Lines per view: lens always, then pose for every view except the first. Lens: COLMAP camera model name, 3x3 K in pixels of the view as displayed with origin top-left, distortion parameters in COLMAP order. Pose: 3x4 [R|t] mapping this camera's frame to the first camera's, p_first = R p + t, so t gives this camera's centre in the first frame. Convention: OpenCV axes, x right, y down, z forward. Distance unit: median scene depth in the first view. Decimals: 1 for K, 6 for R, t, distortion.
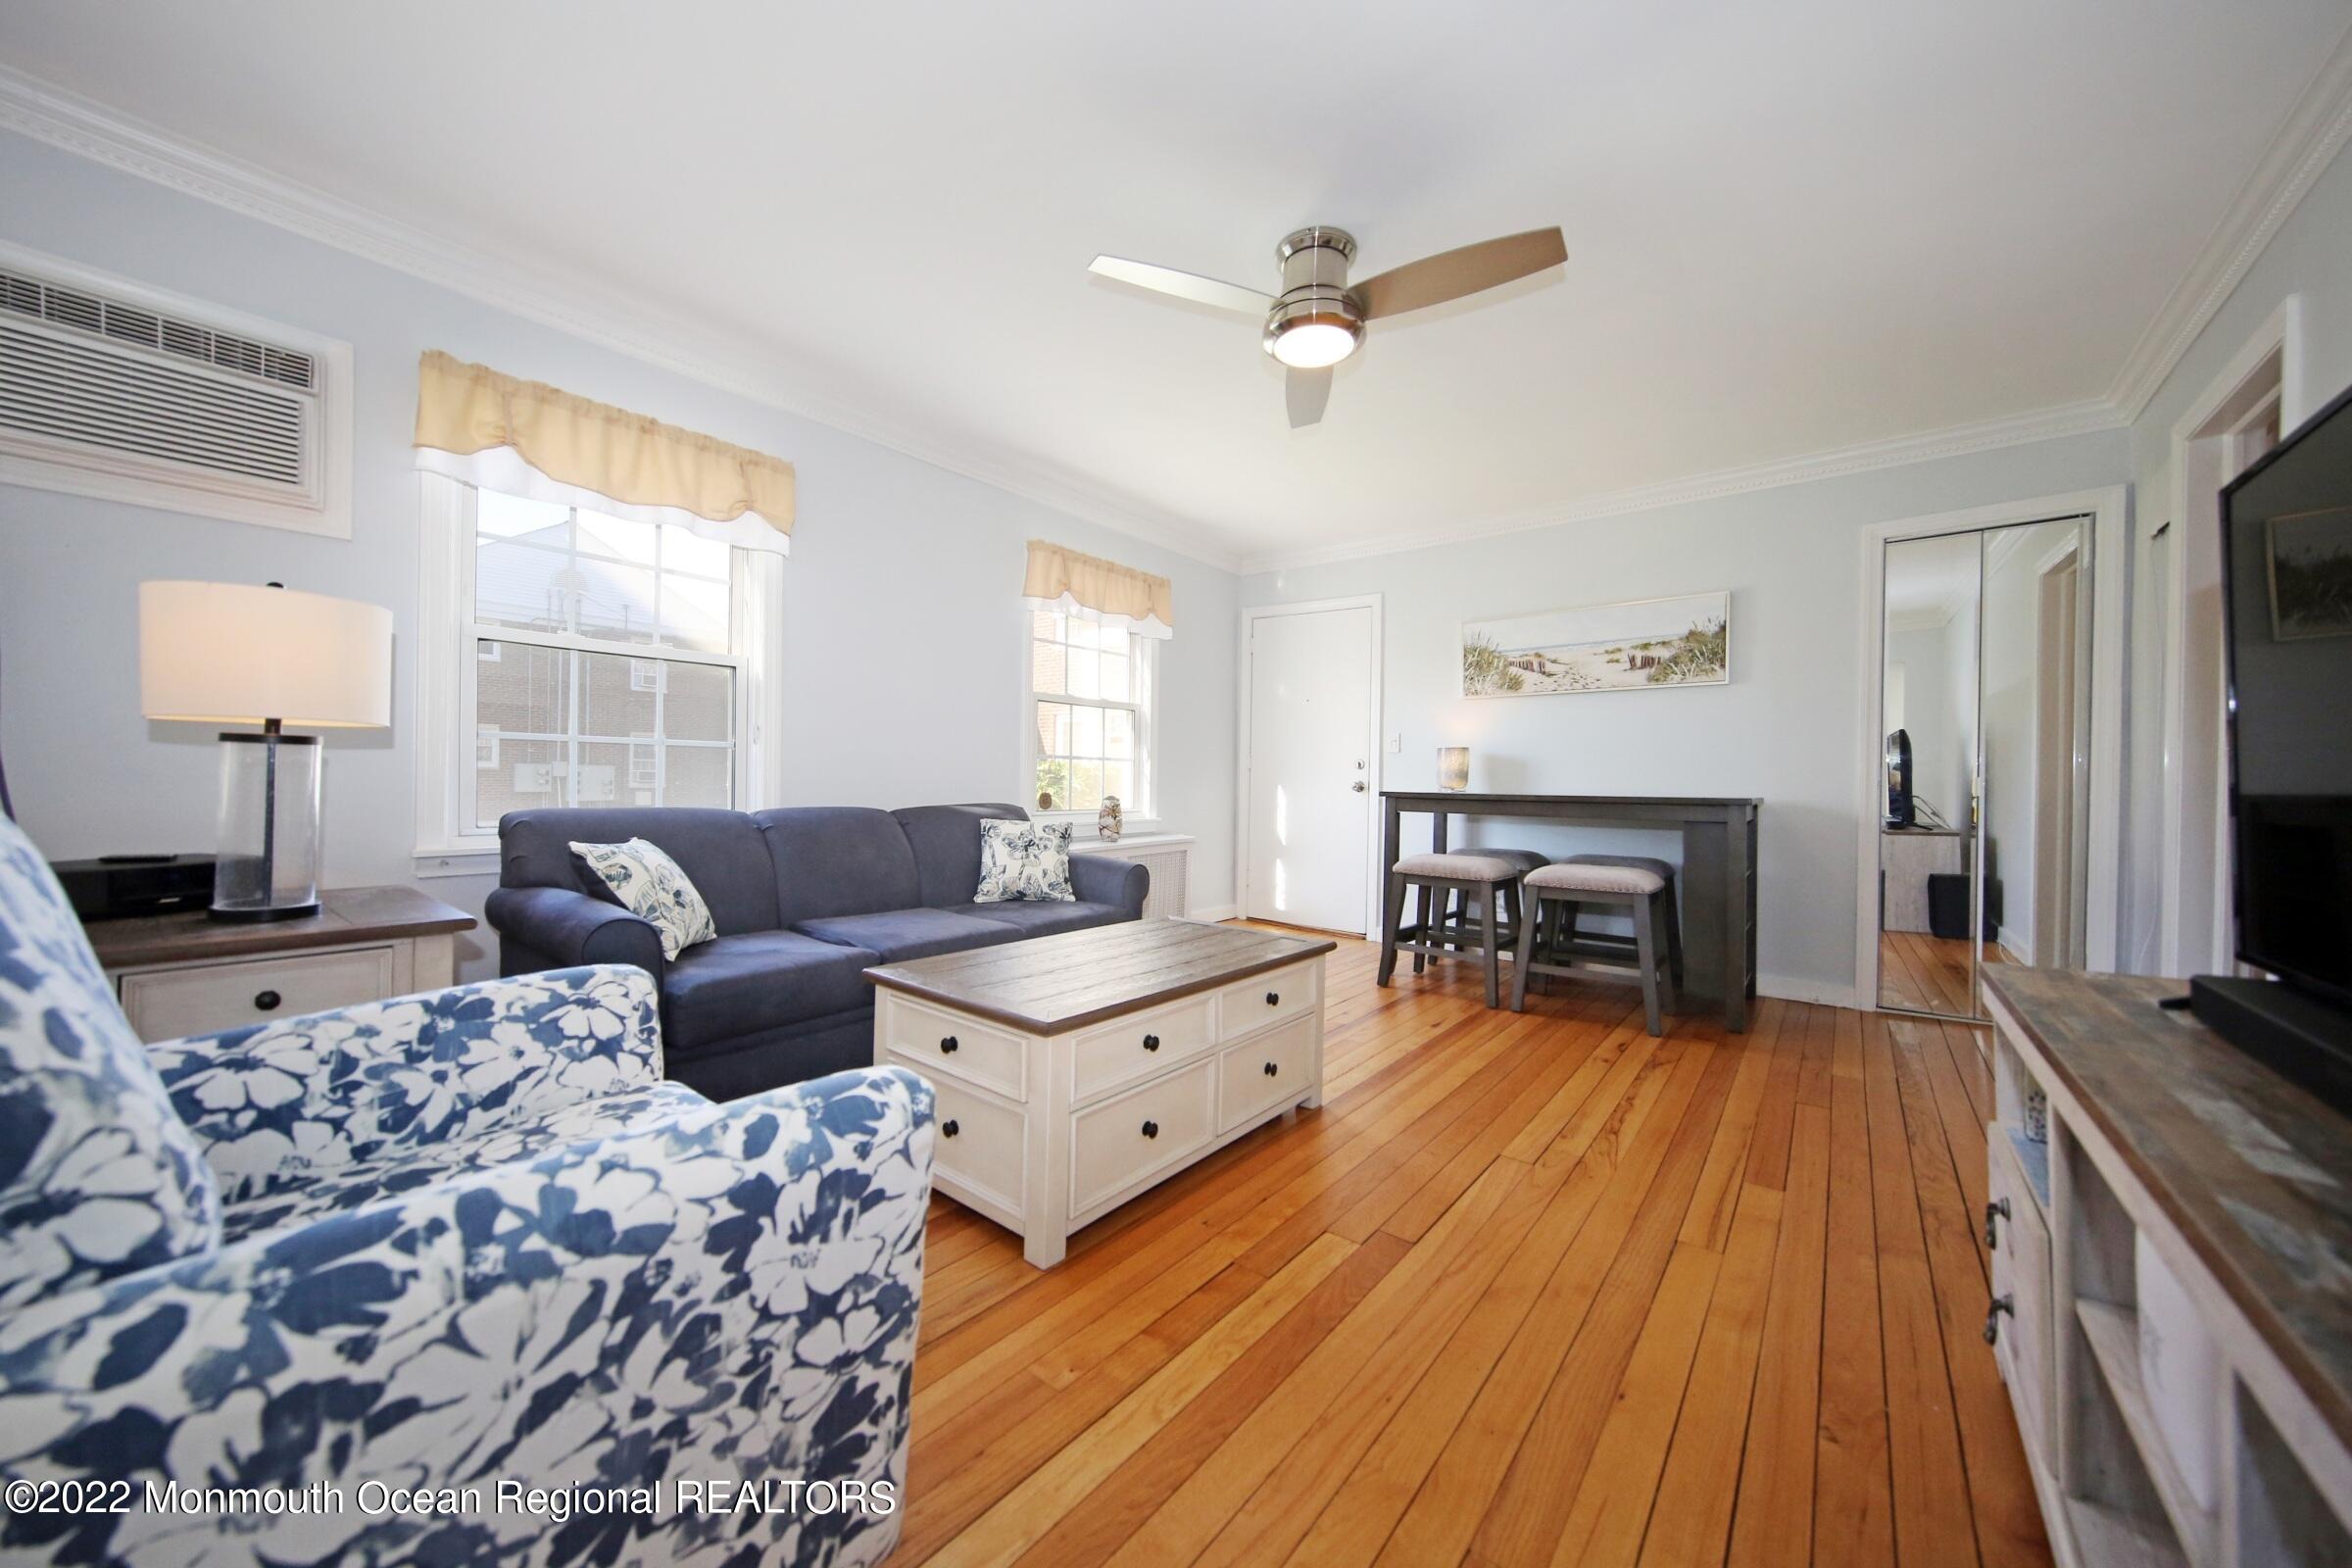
lens RADIAL K [[818.5, 0, 1194.9], [0, 818.5, 782.6], [0, 0, 1]] dist [0.001880, 0.000358]
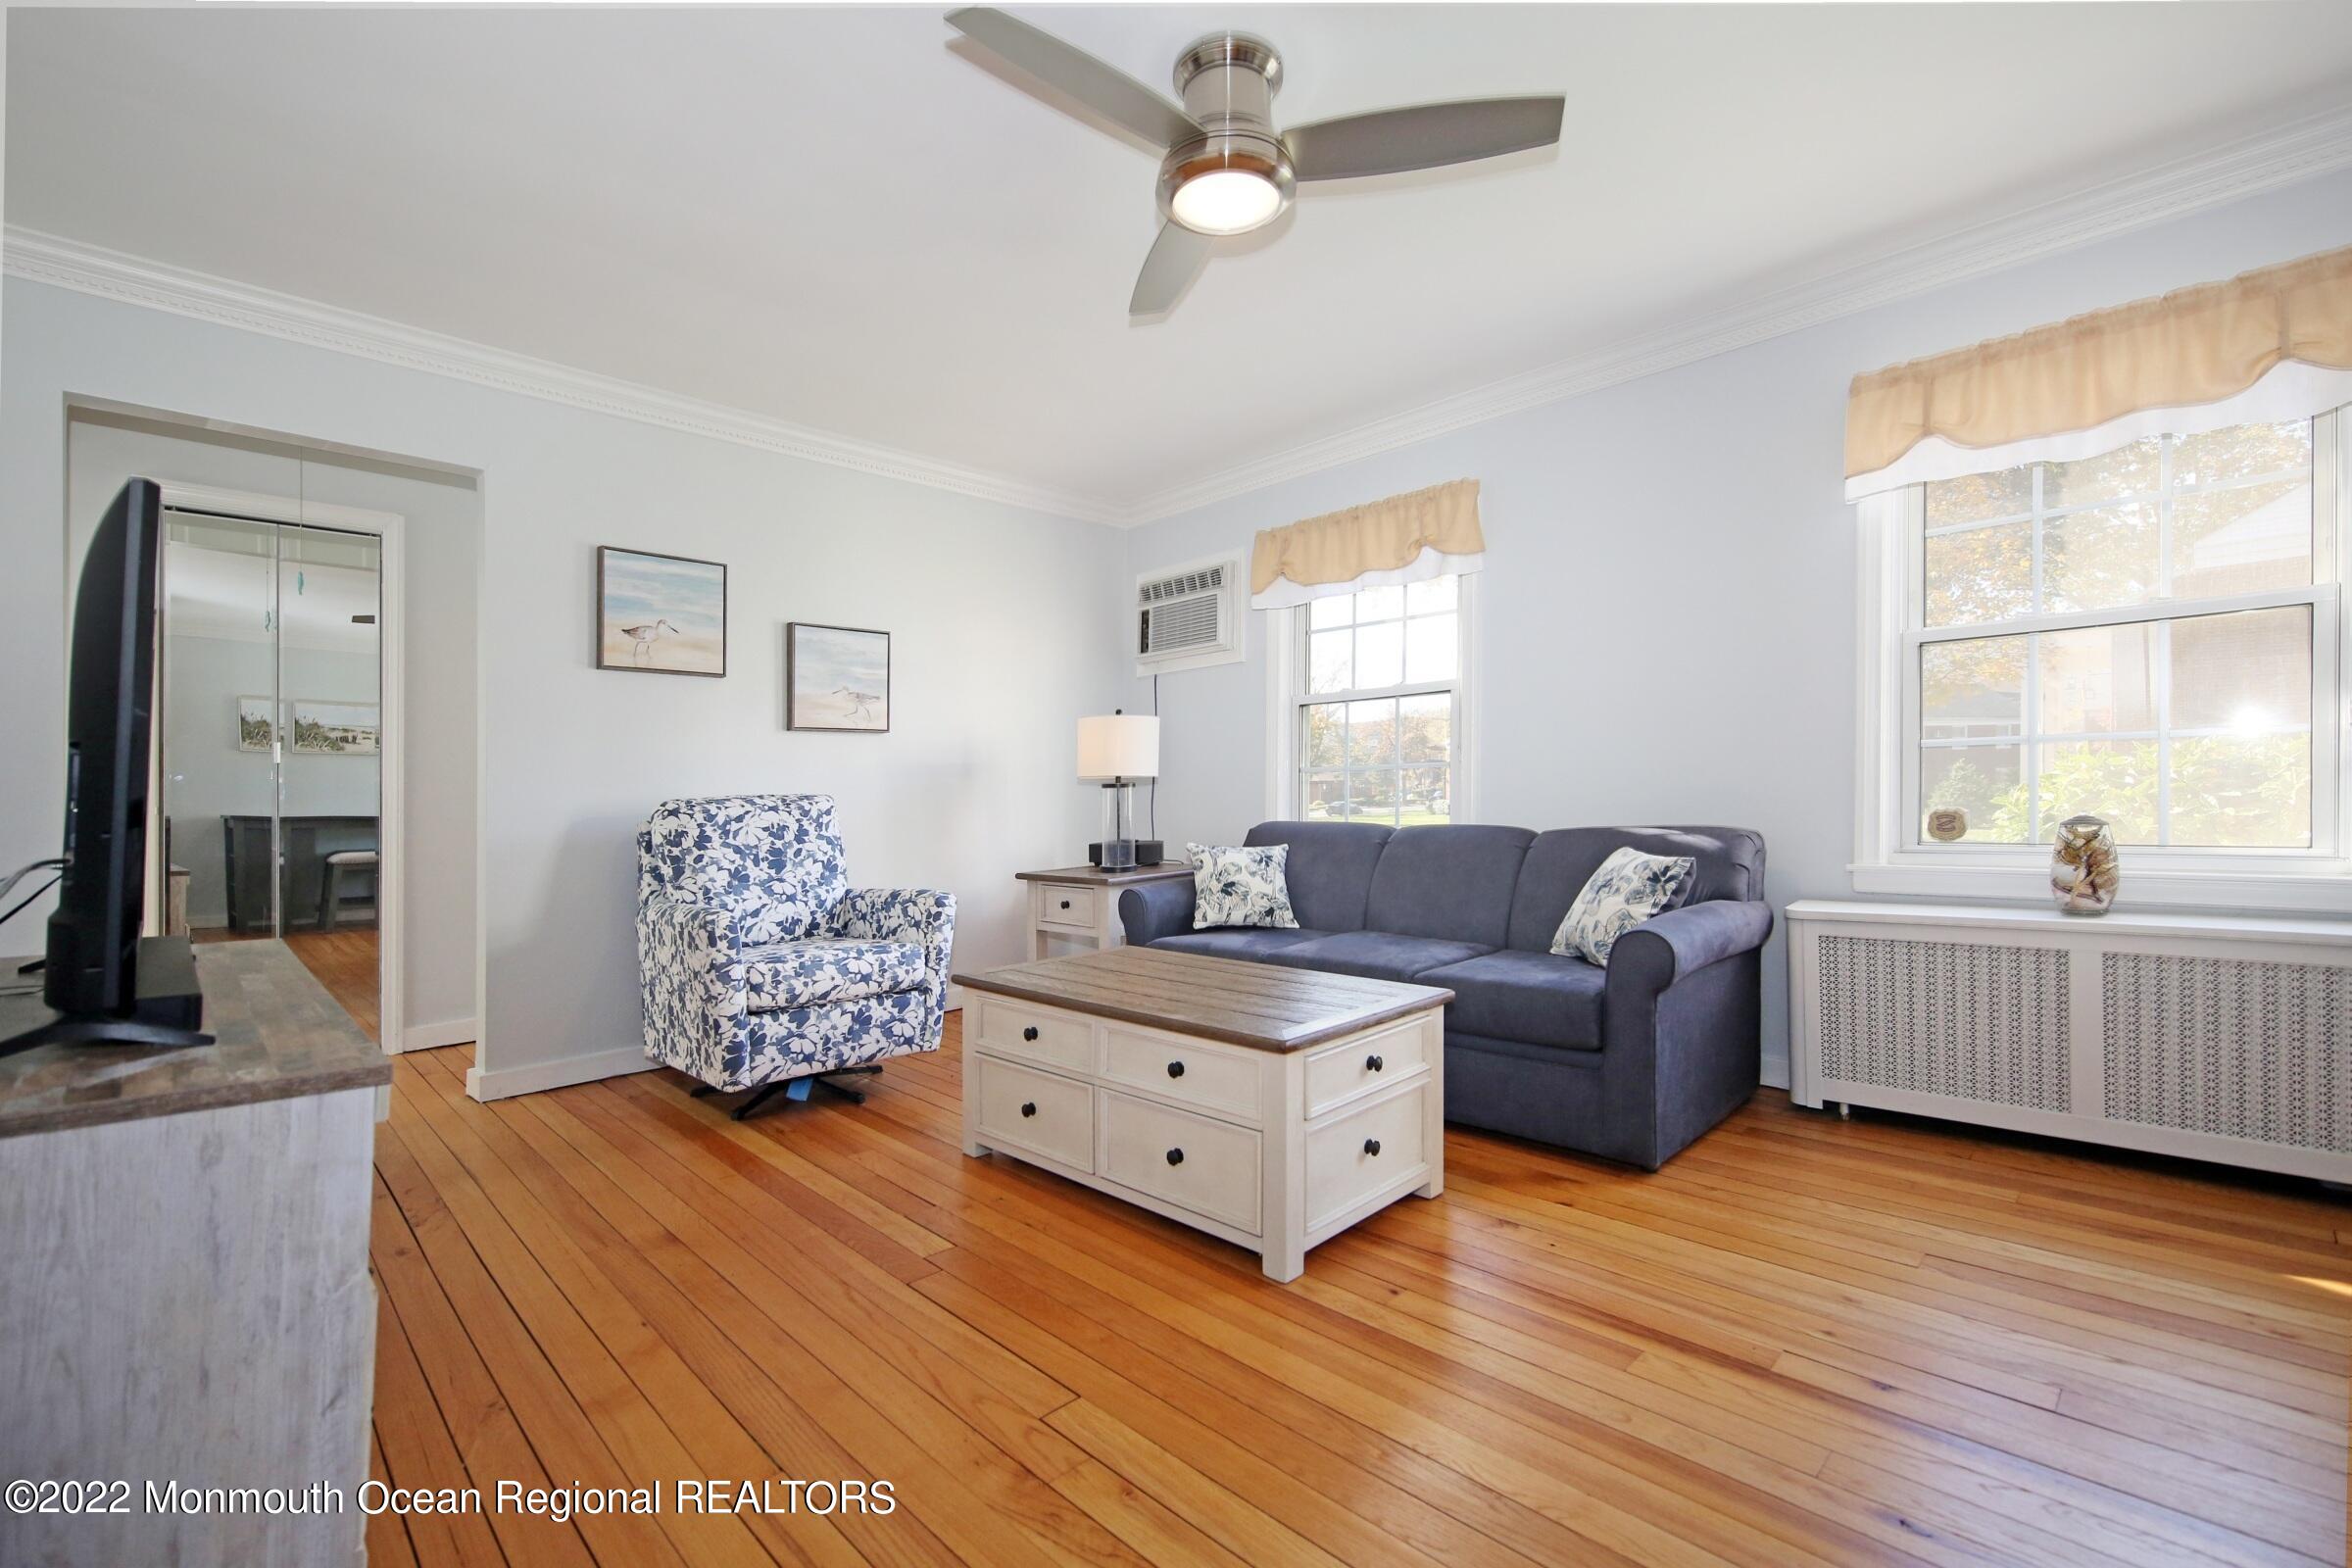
lens RADIAL K [[1037.4, 0, 1165.1], [0, 1037.4, 784.1], [0, 0, 1]] dist [-0.000289, -0.000081]
pose [[-0.137086, -0.024481, -0.990257, 0.617339], [0.011081, 0.999594, -0.026246, 0.005984], [0.990497, -0.014571, -0.136759, 0.630663]]
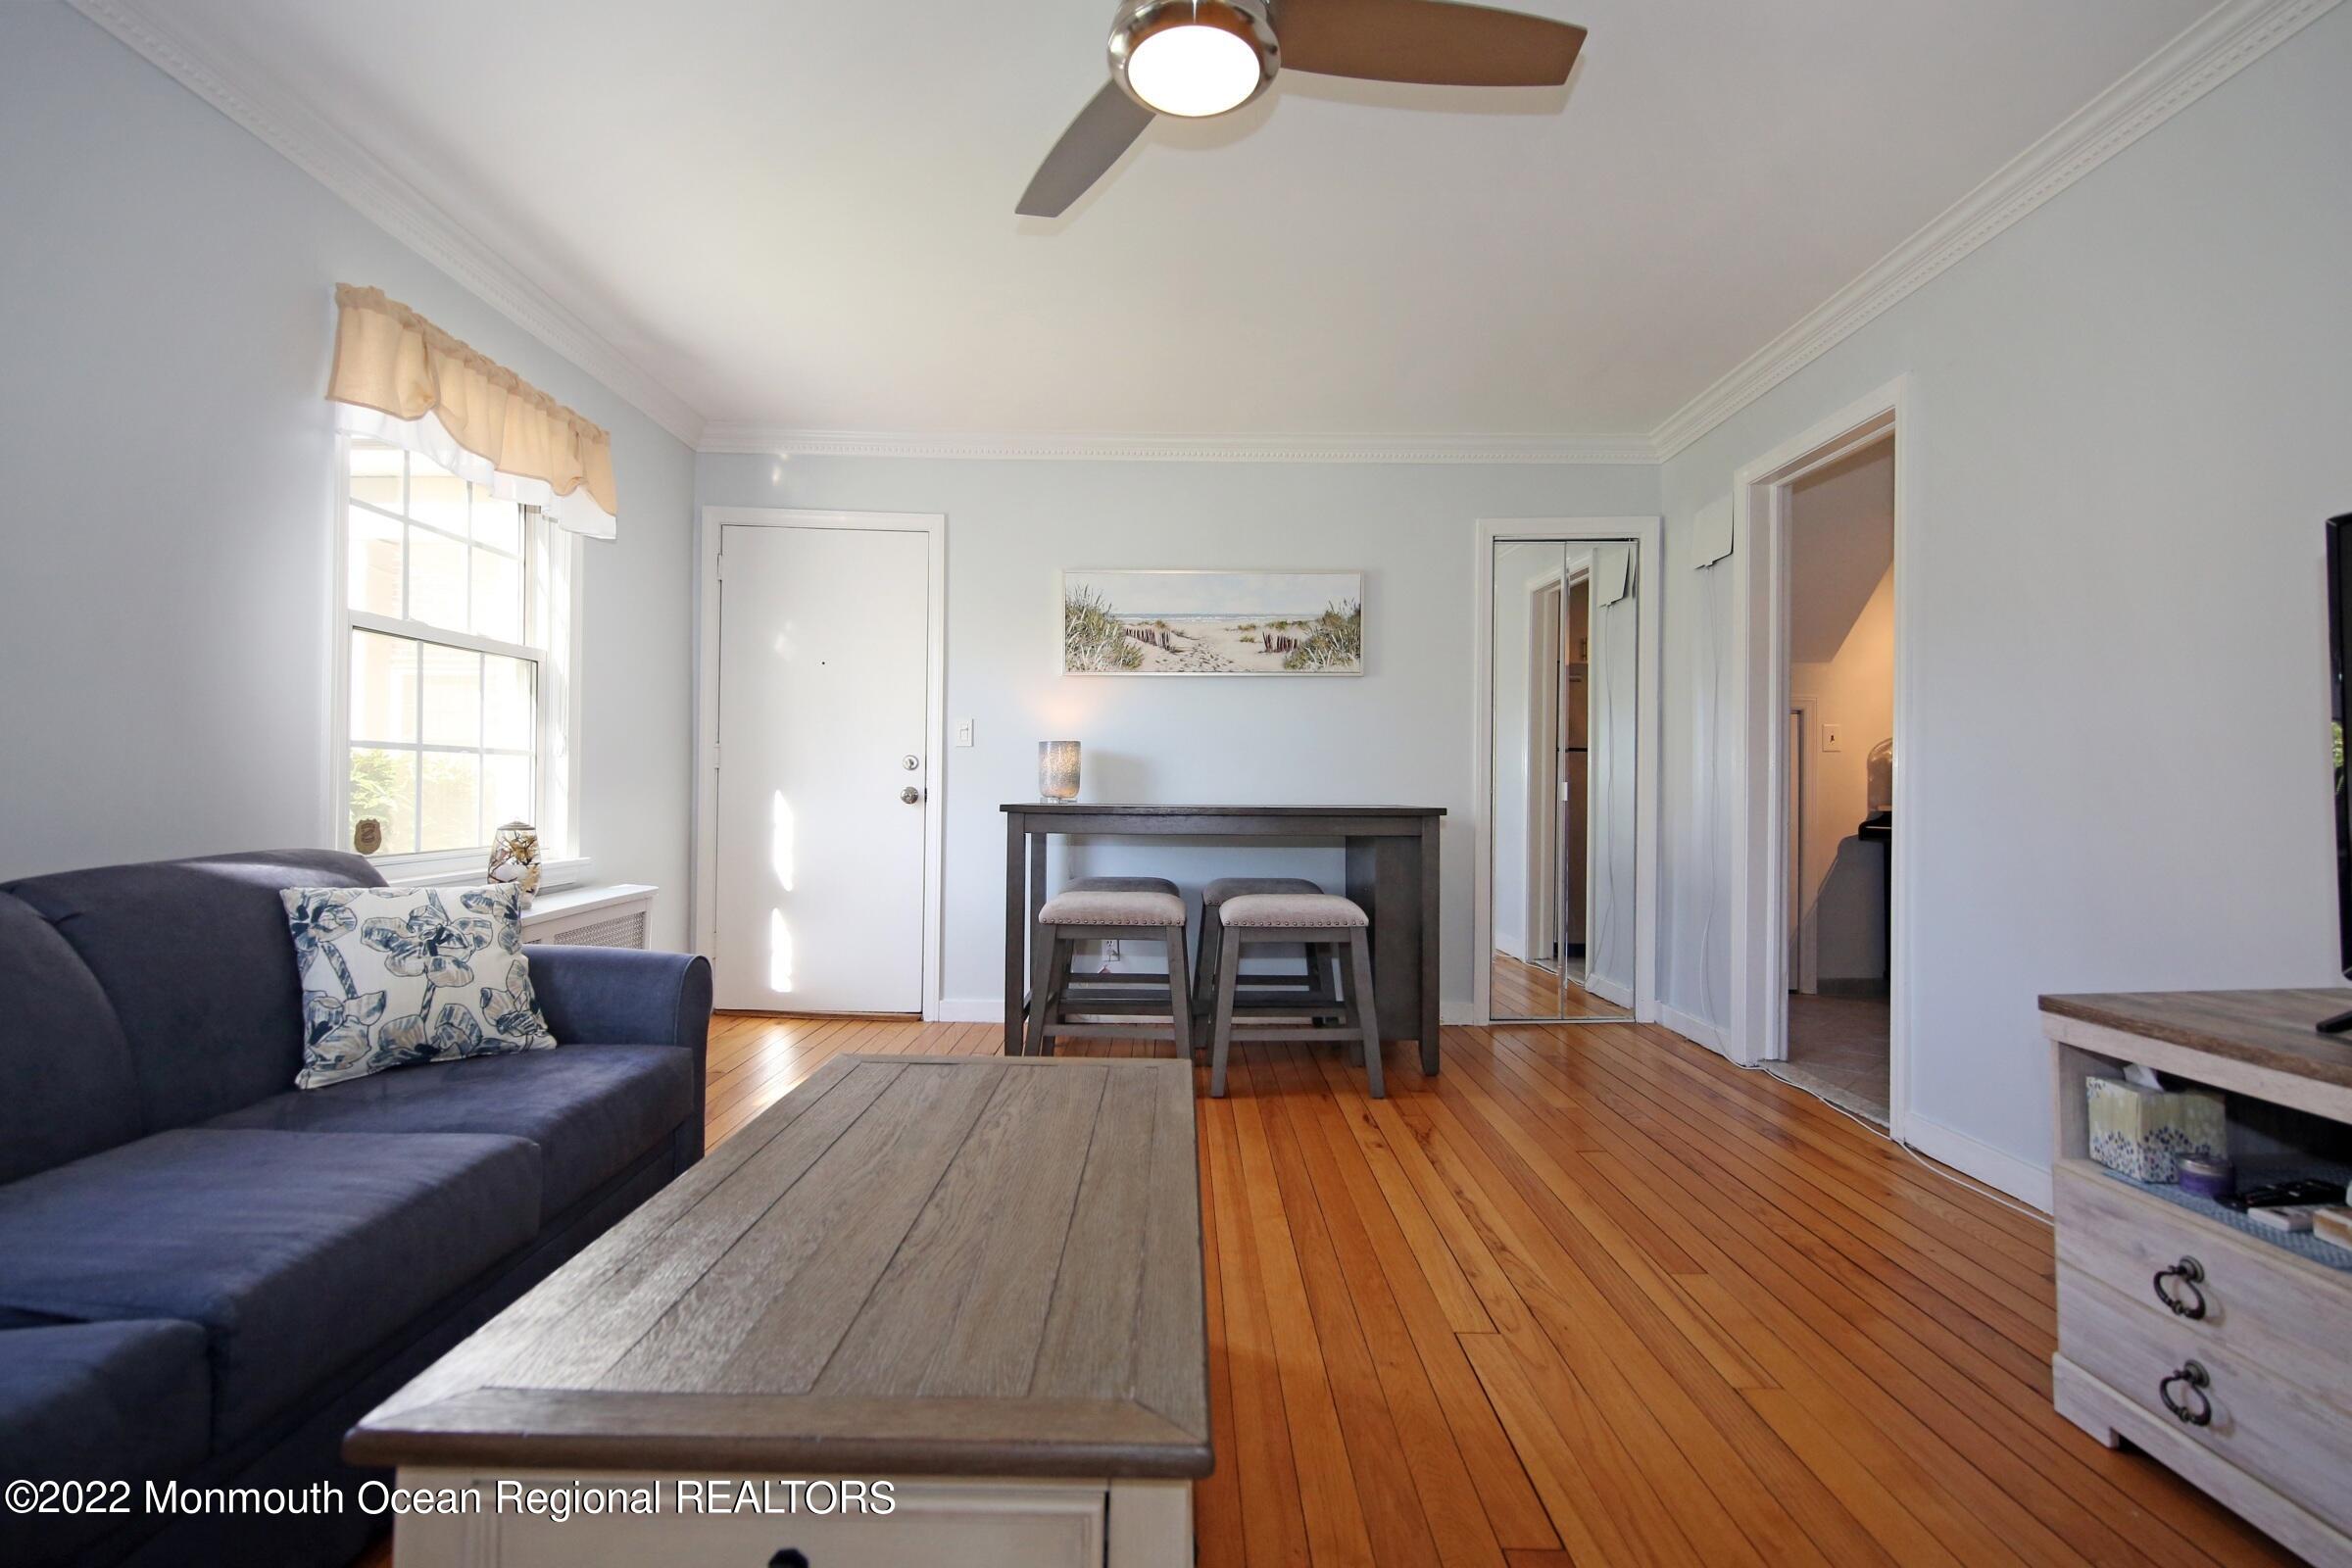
lens RADIAL K [[1037.4, 0, 1170.3], [0, 1037.4, 787.8], [0, 0, 1]] dist [-0.000289, -0.000081]
pose [[0.791835, -0.008088, 0.610682, -0.193126], [0.002952, 0.999951, 0.009415, -0.011567], [-0.610728, -0.005652, 0.791820, 0.239307]]
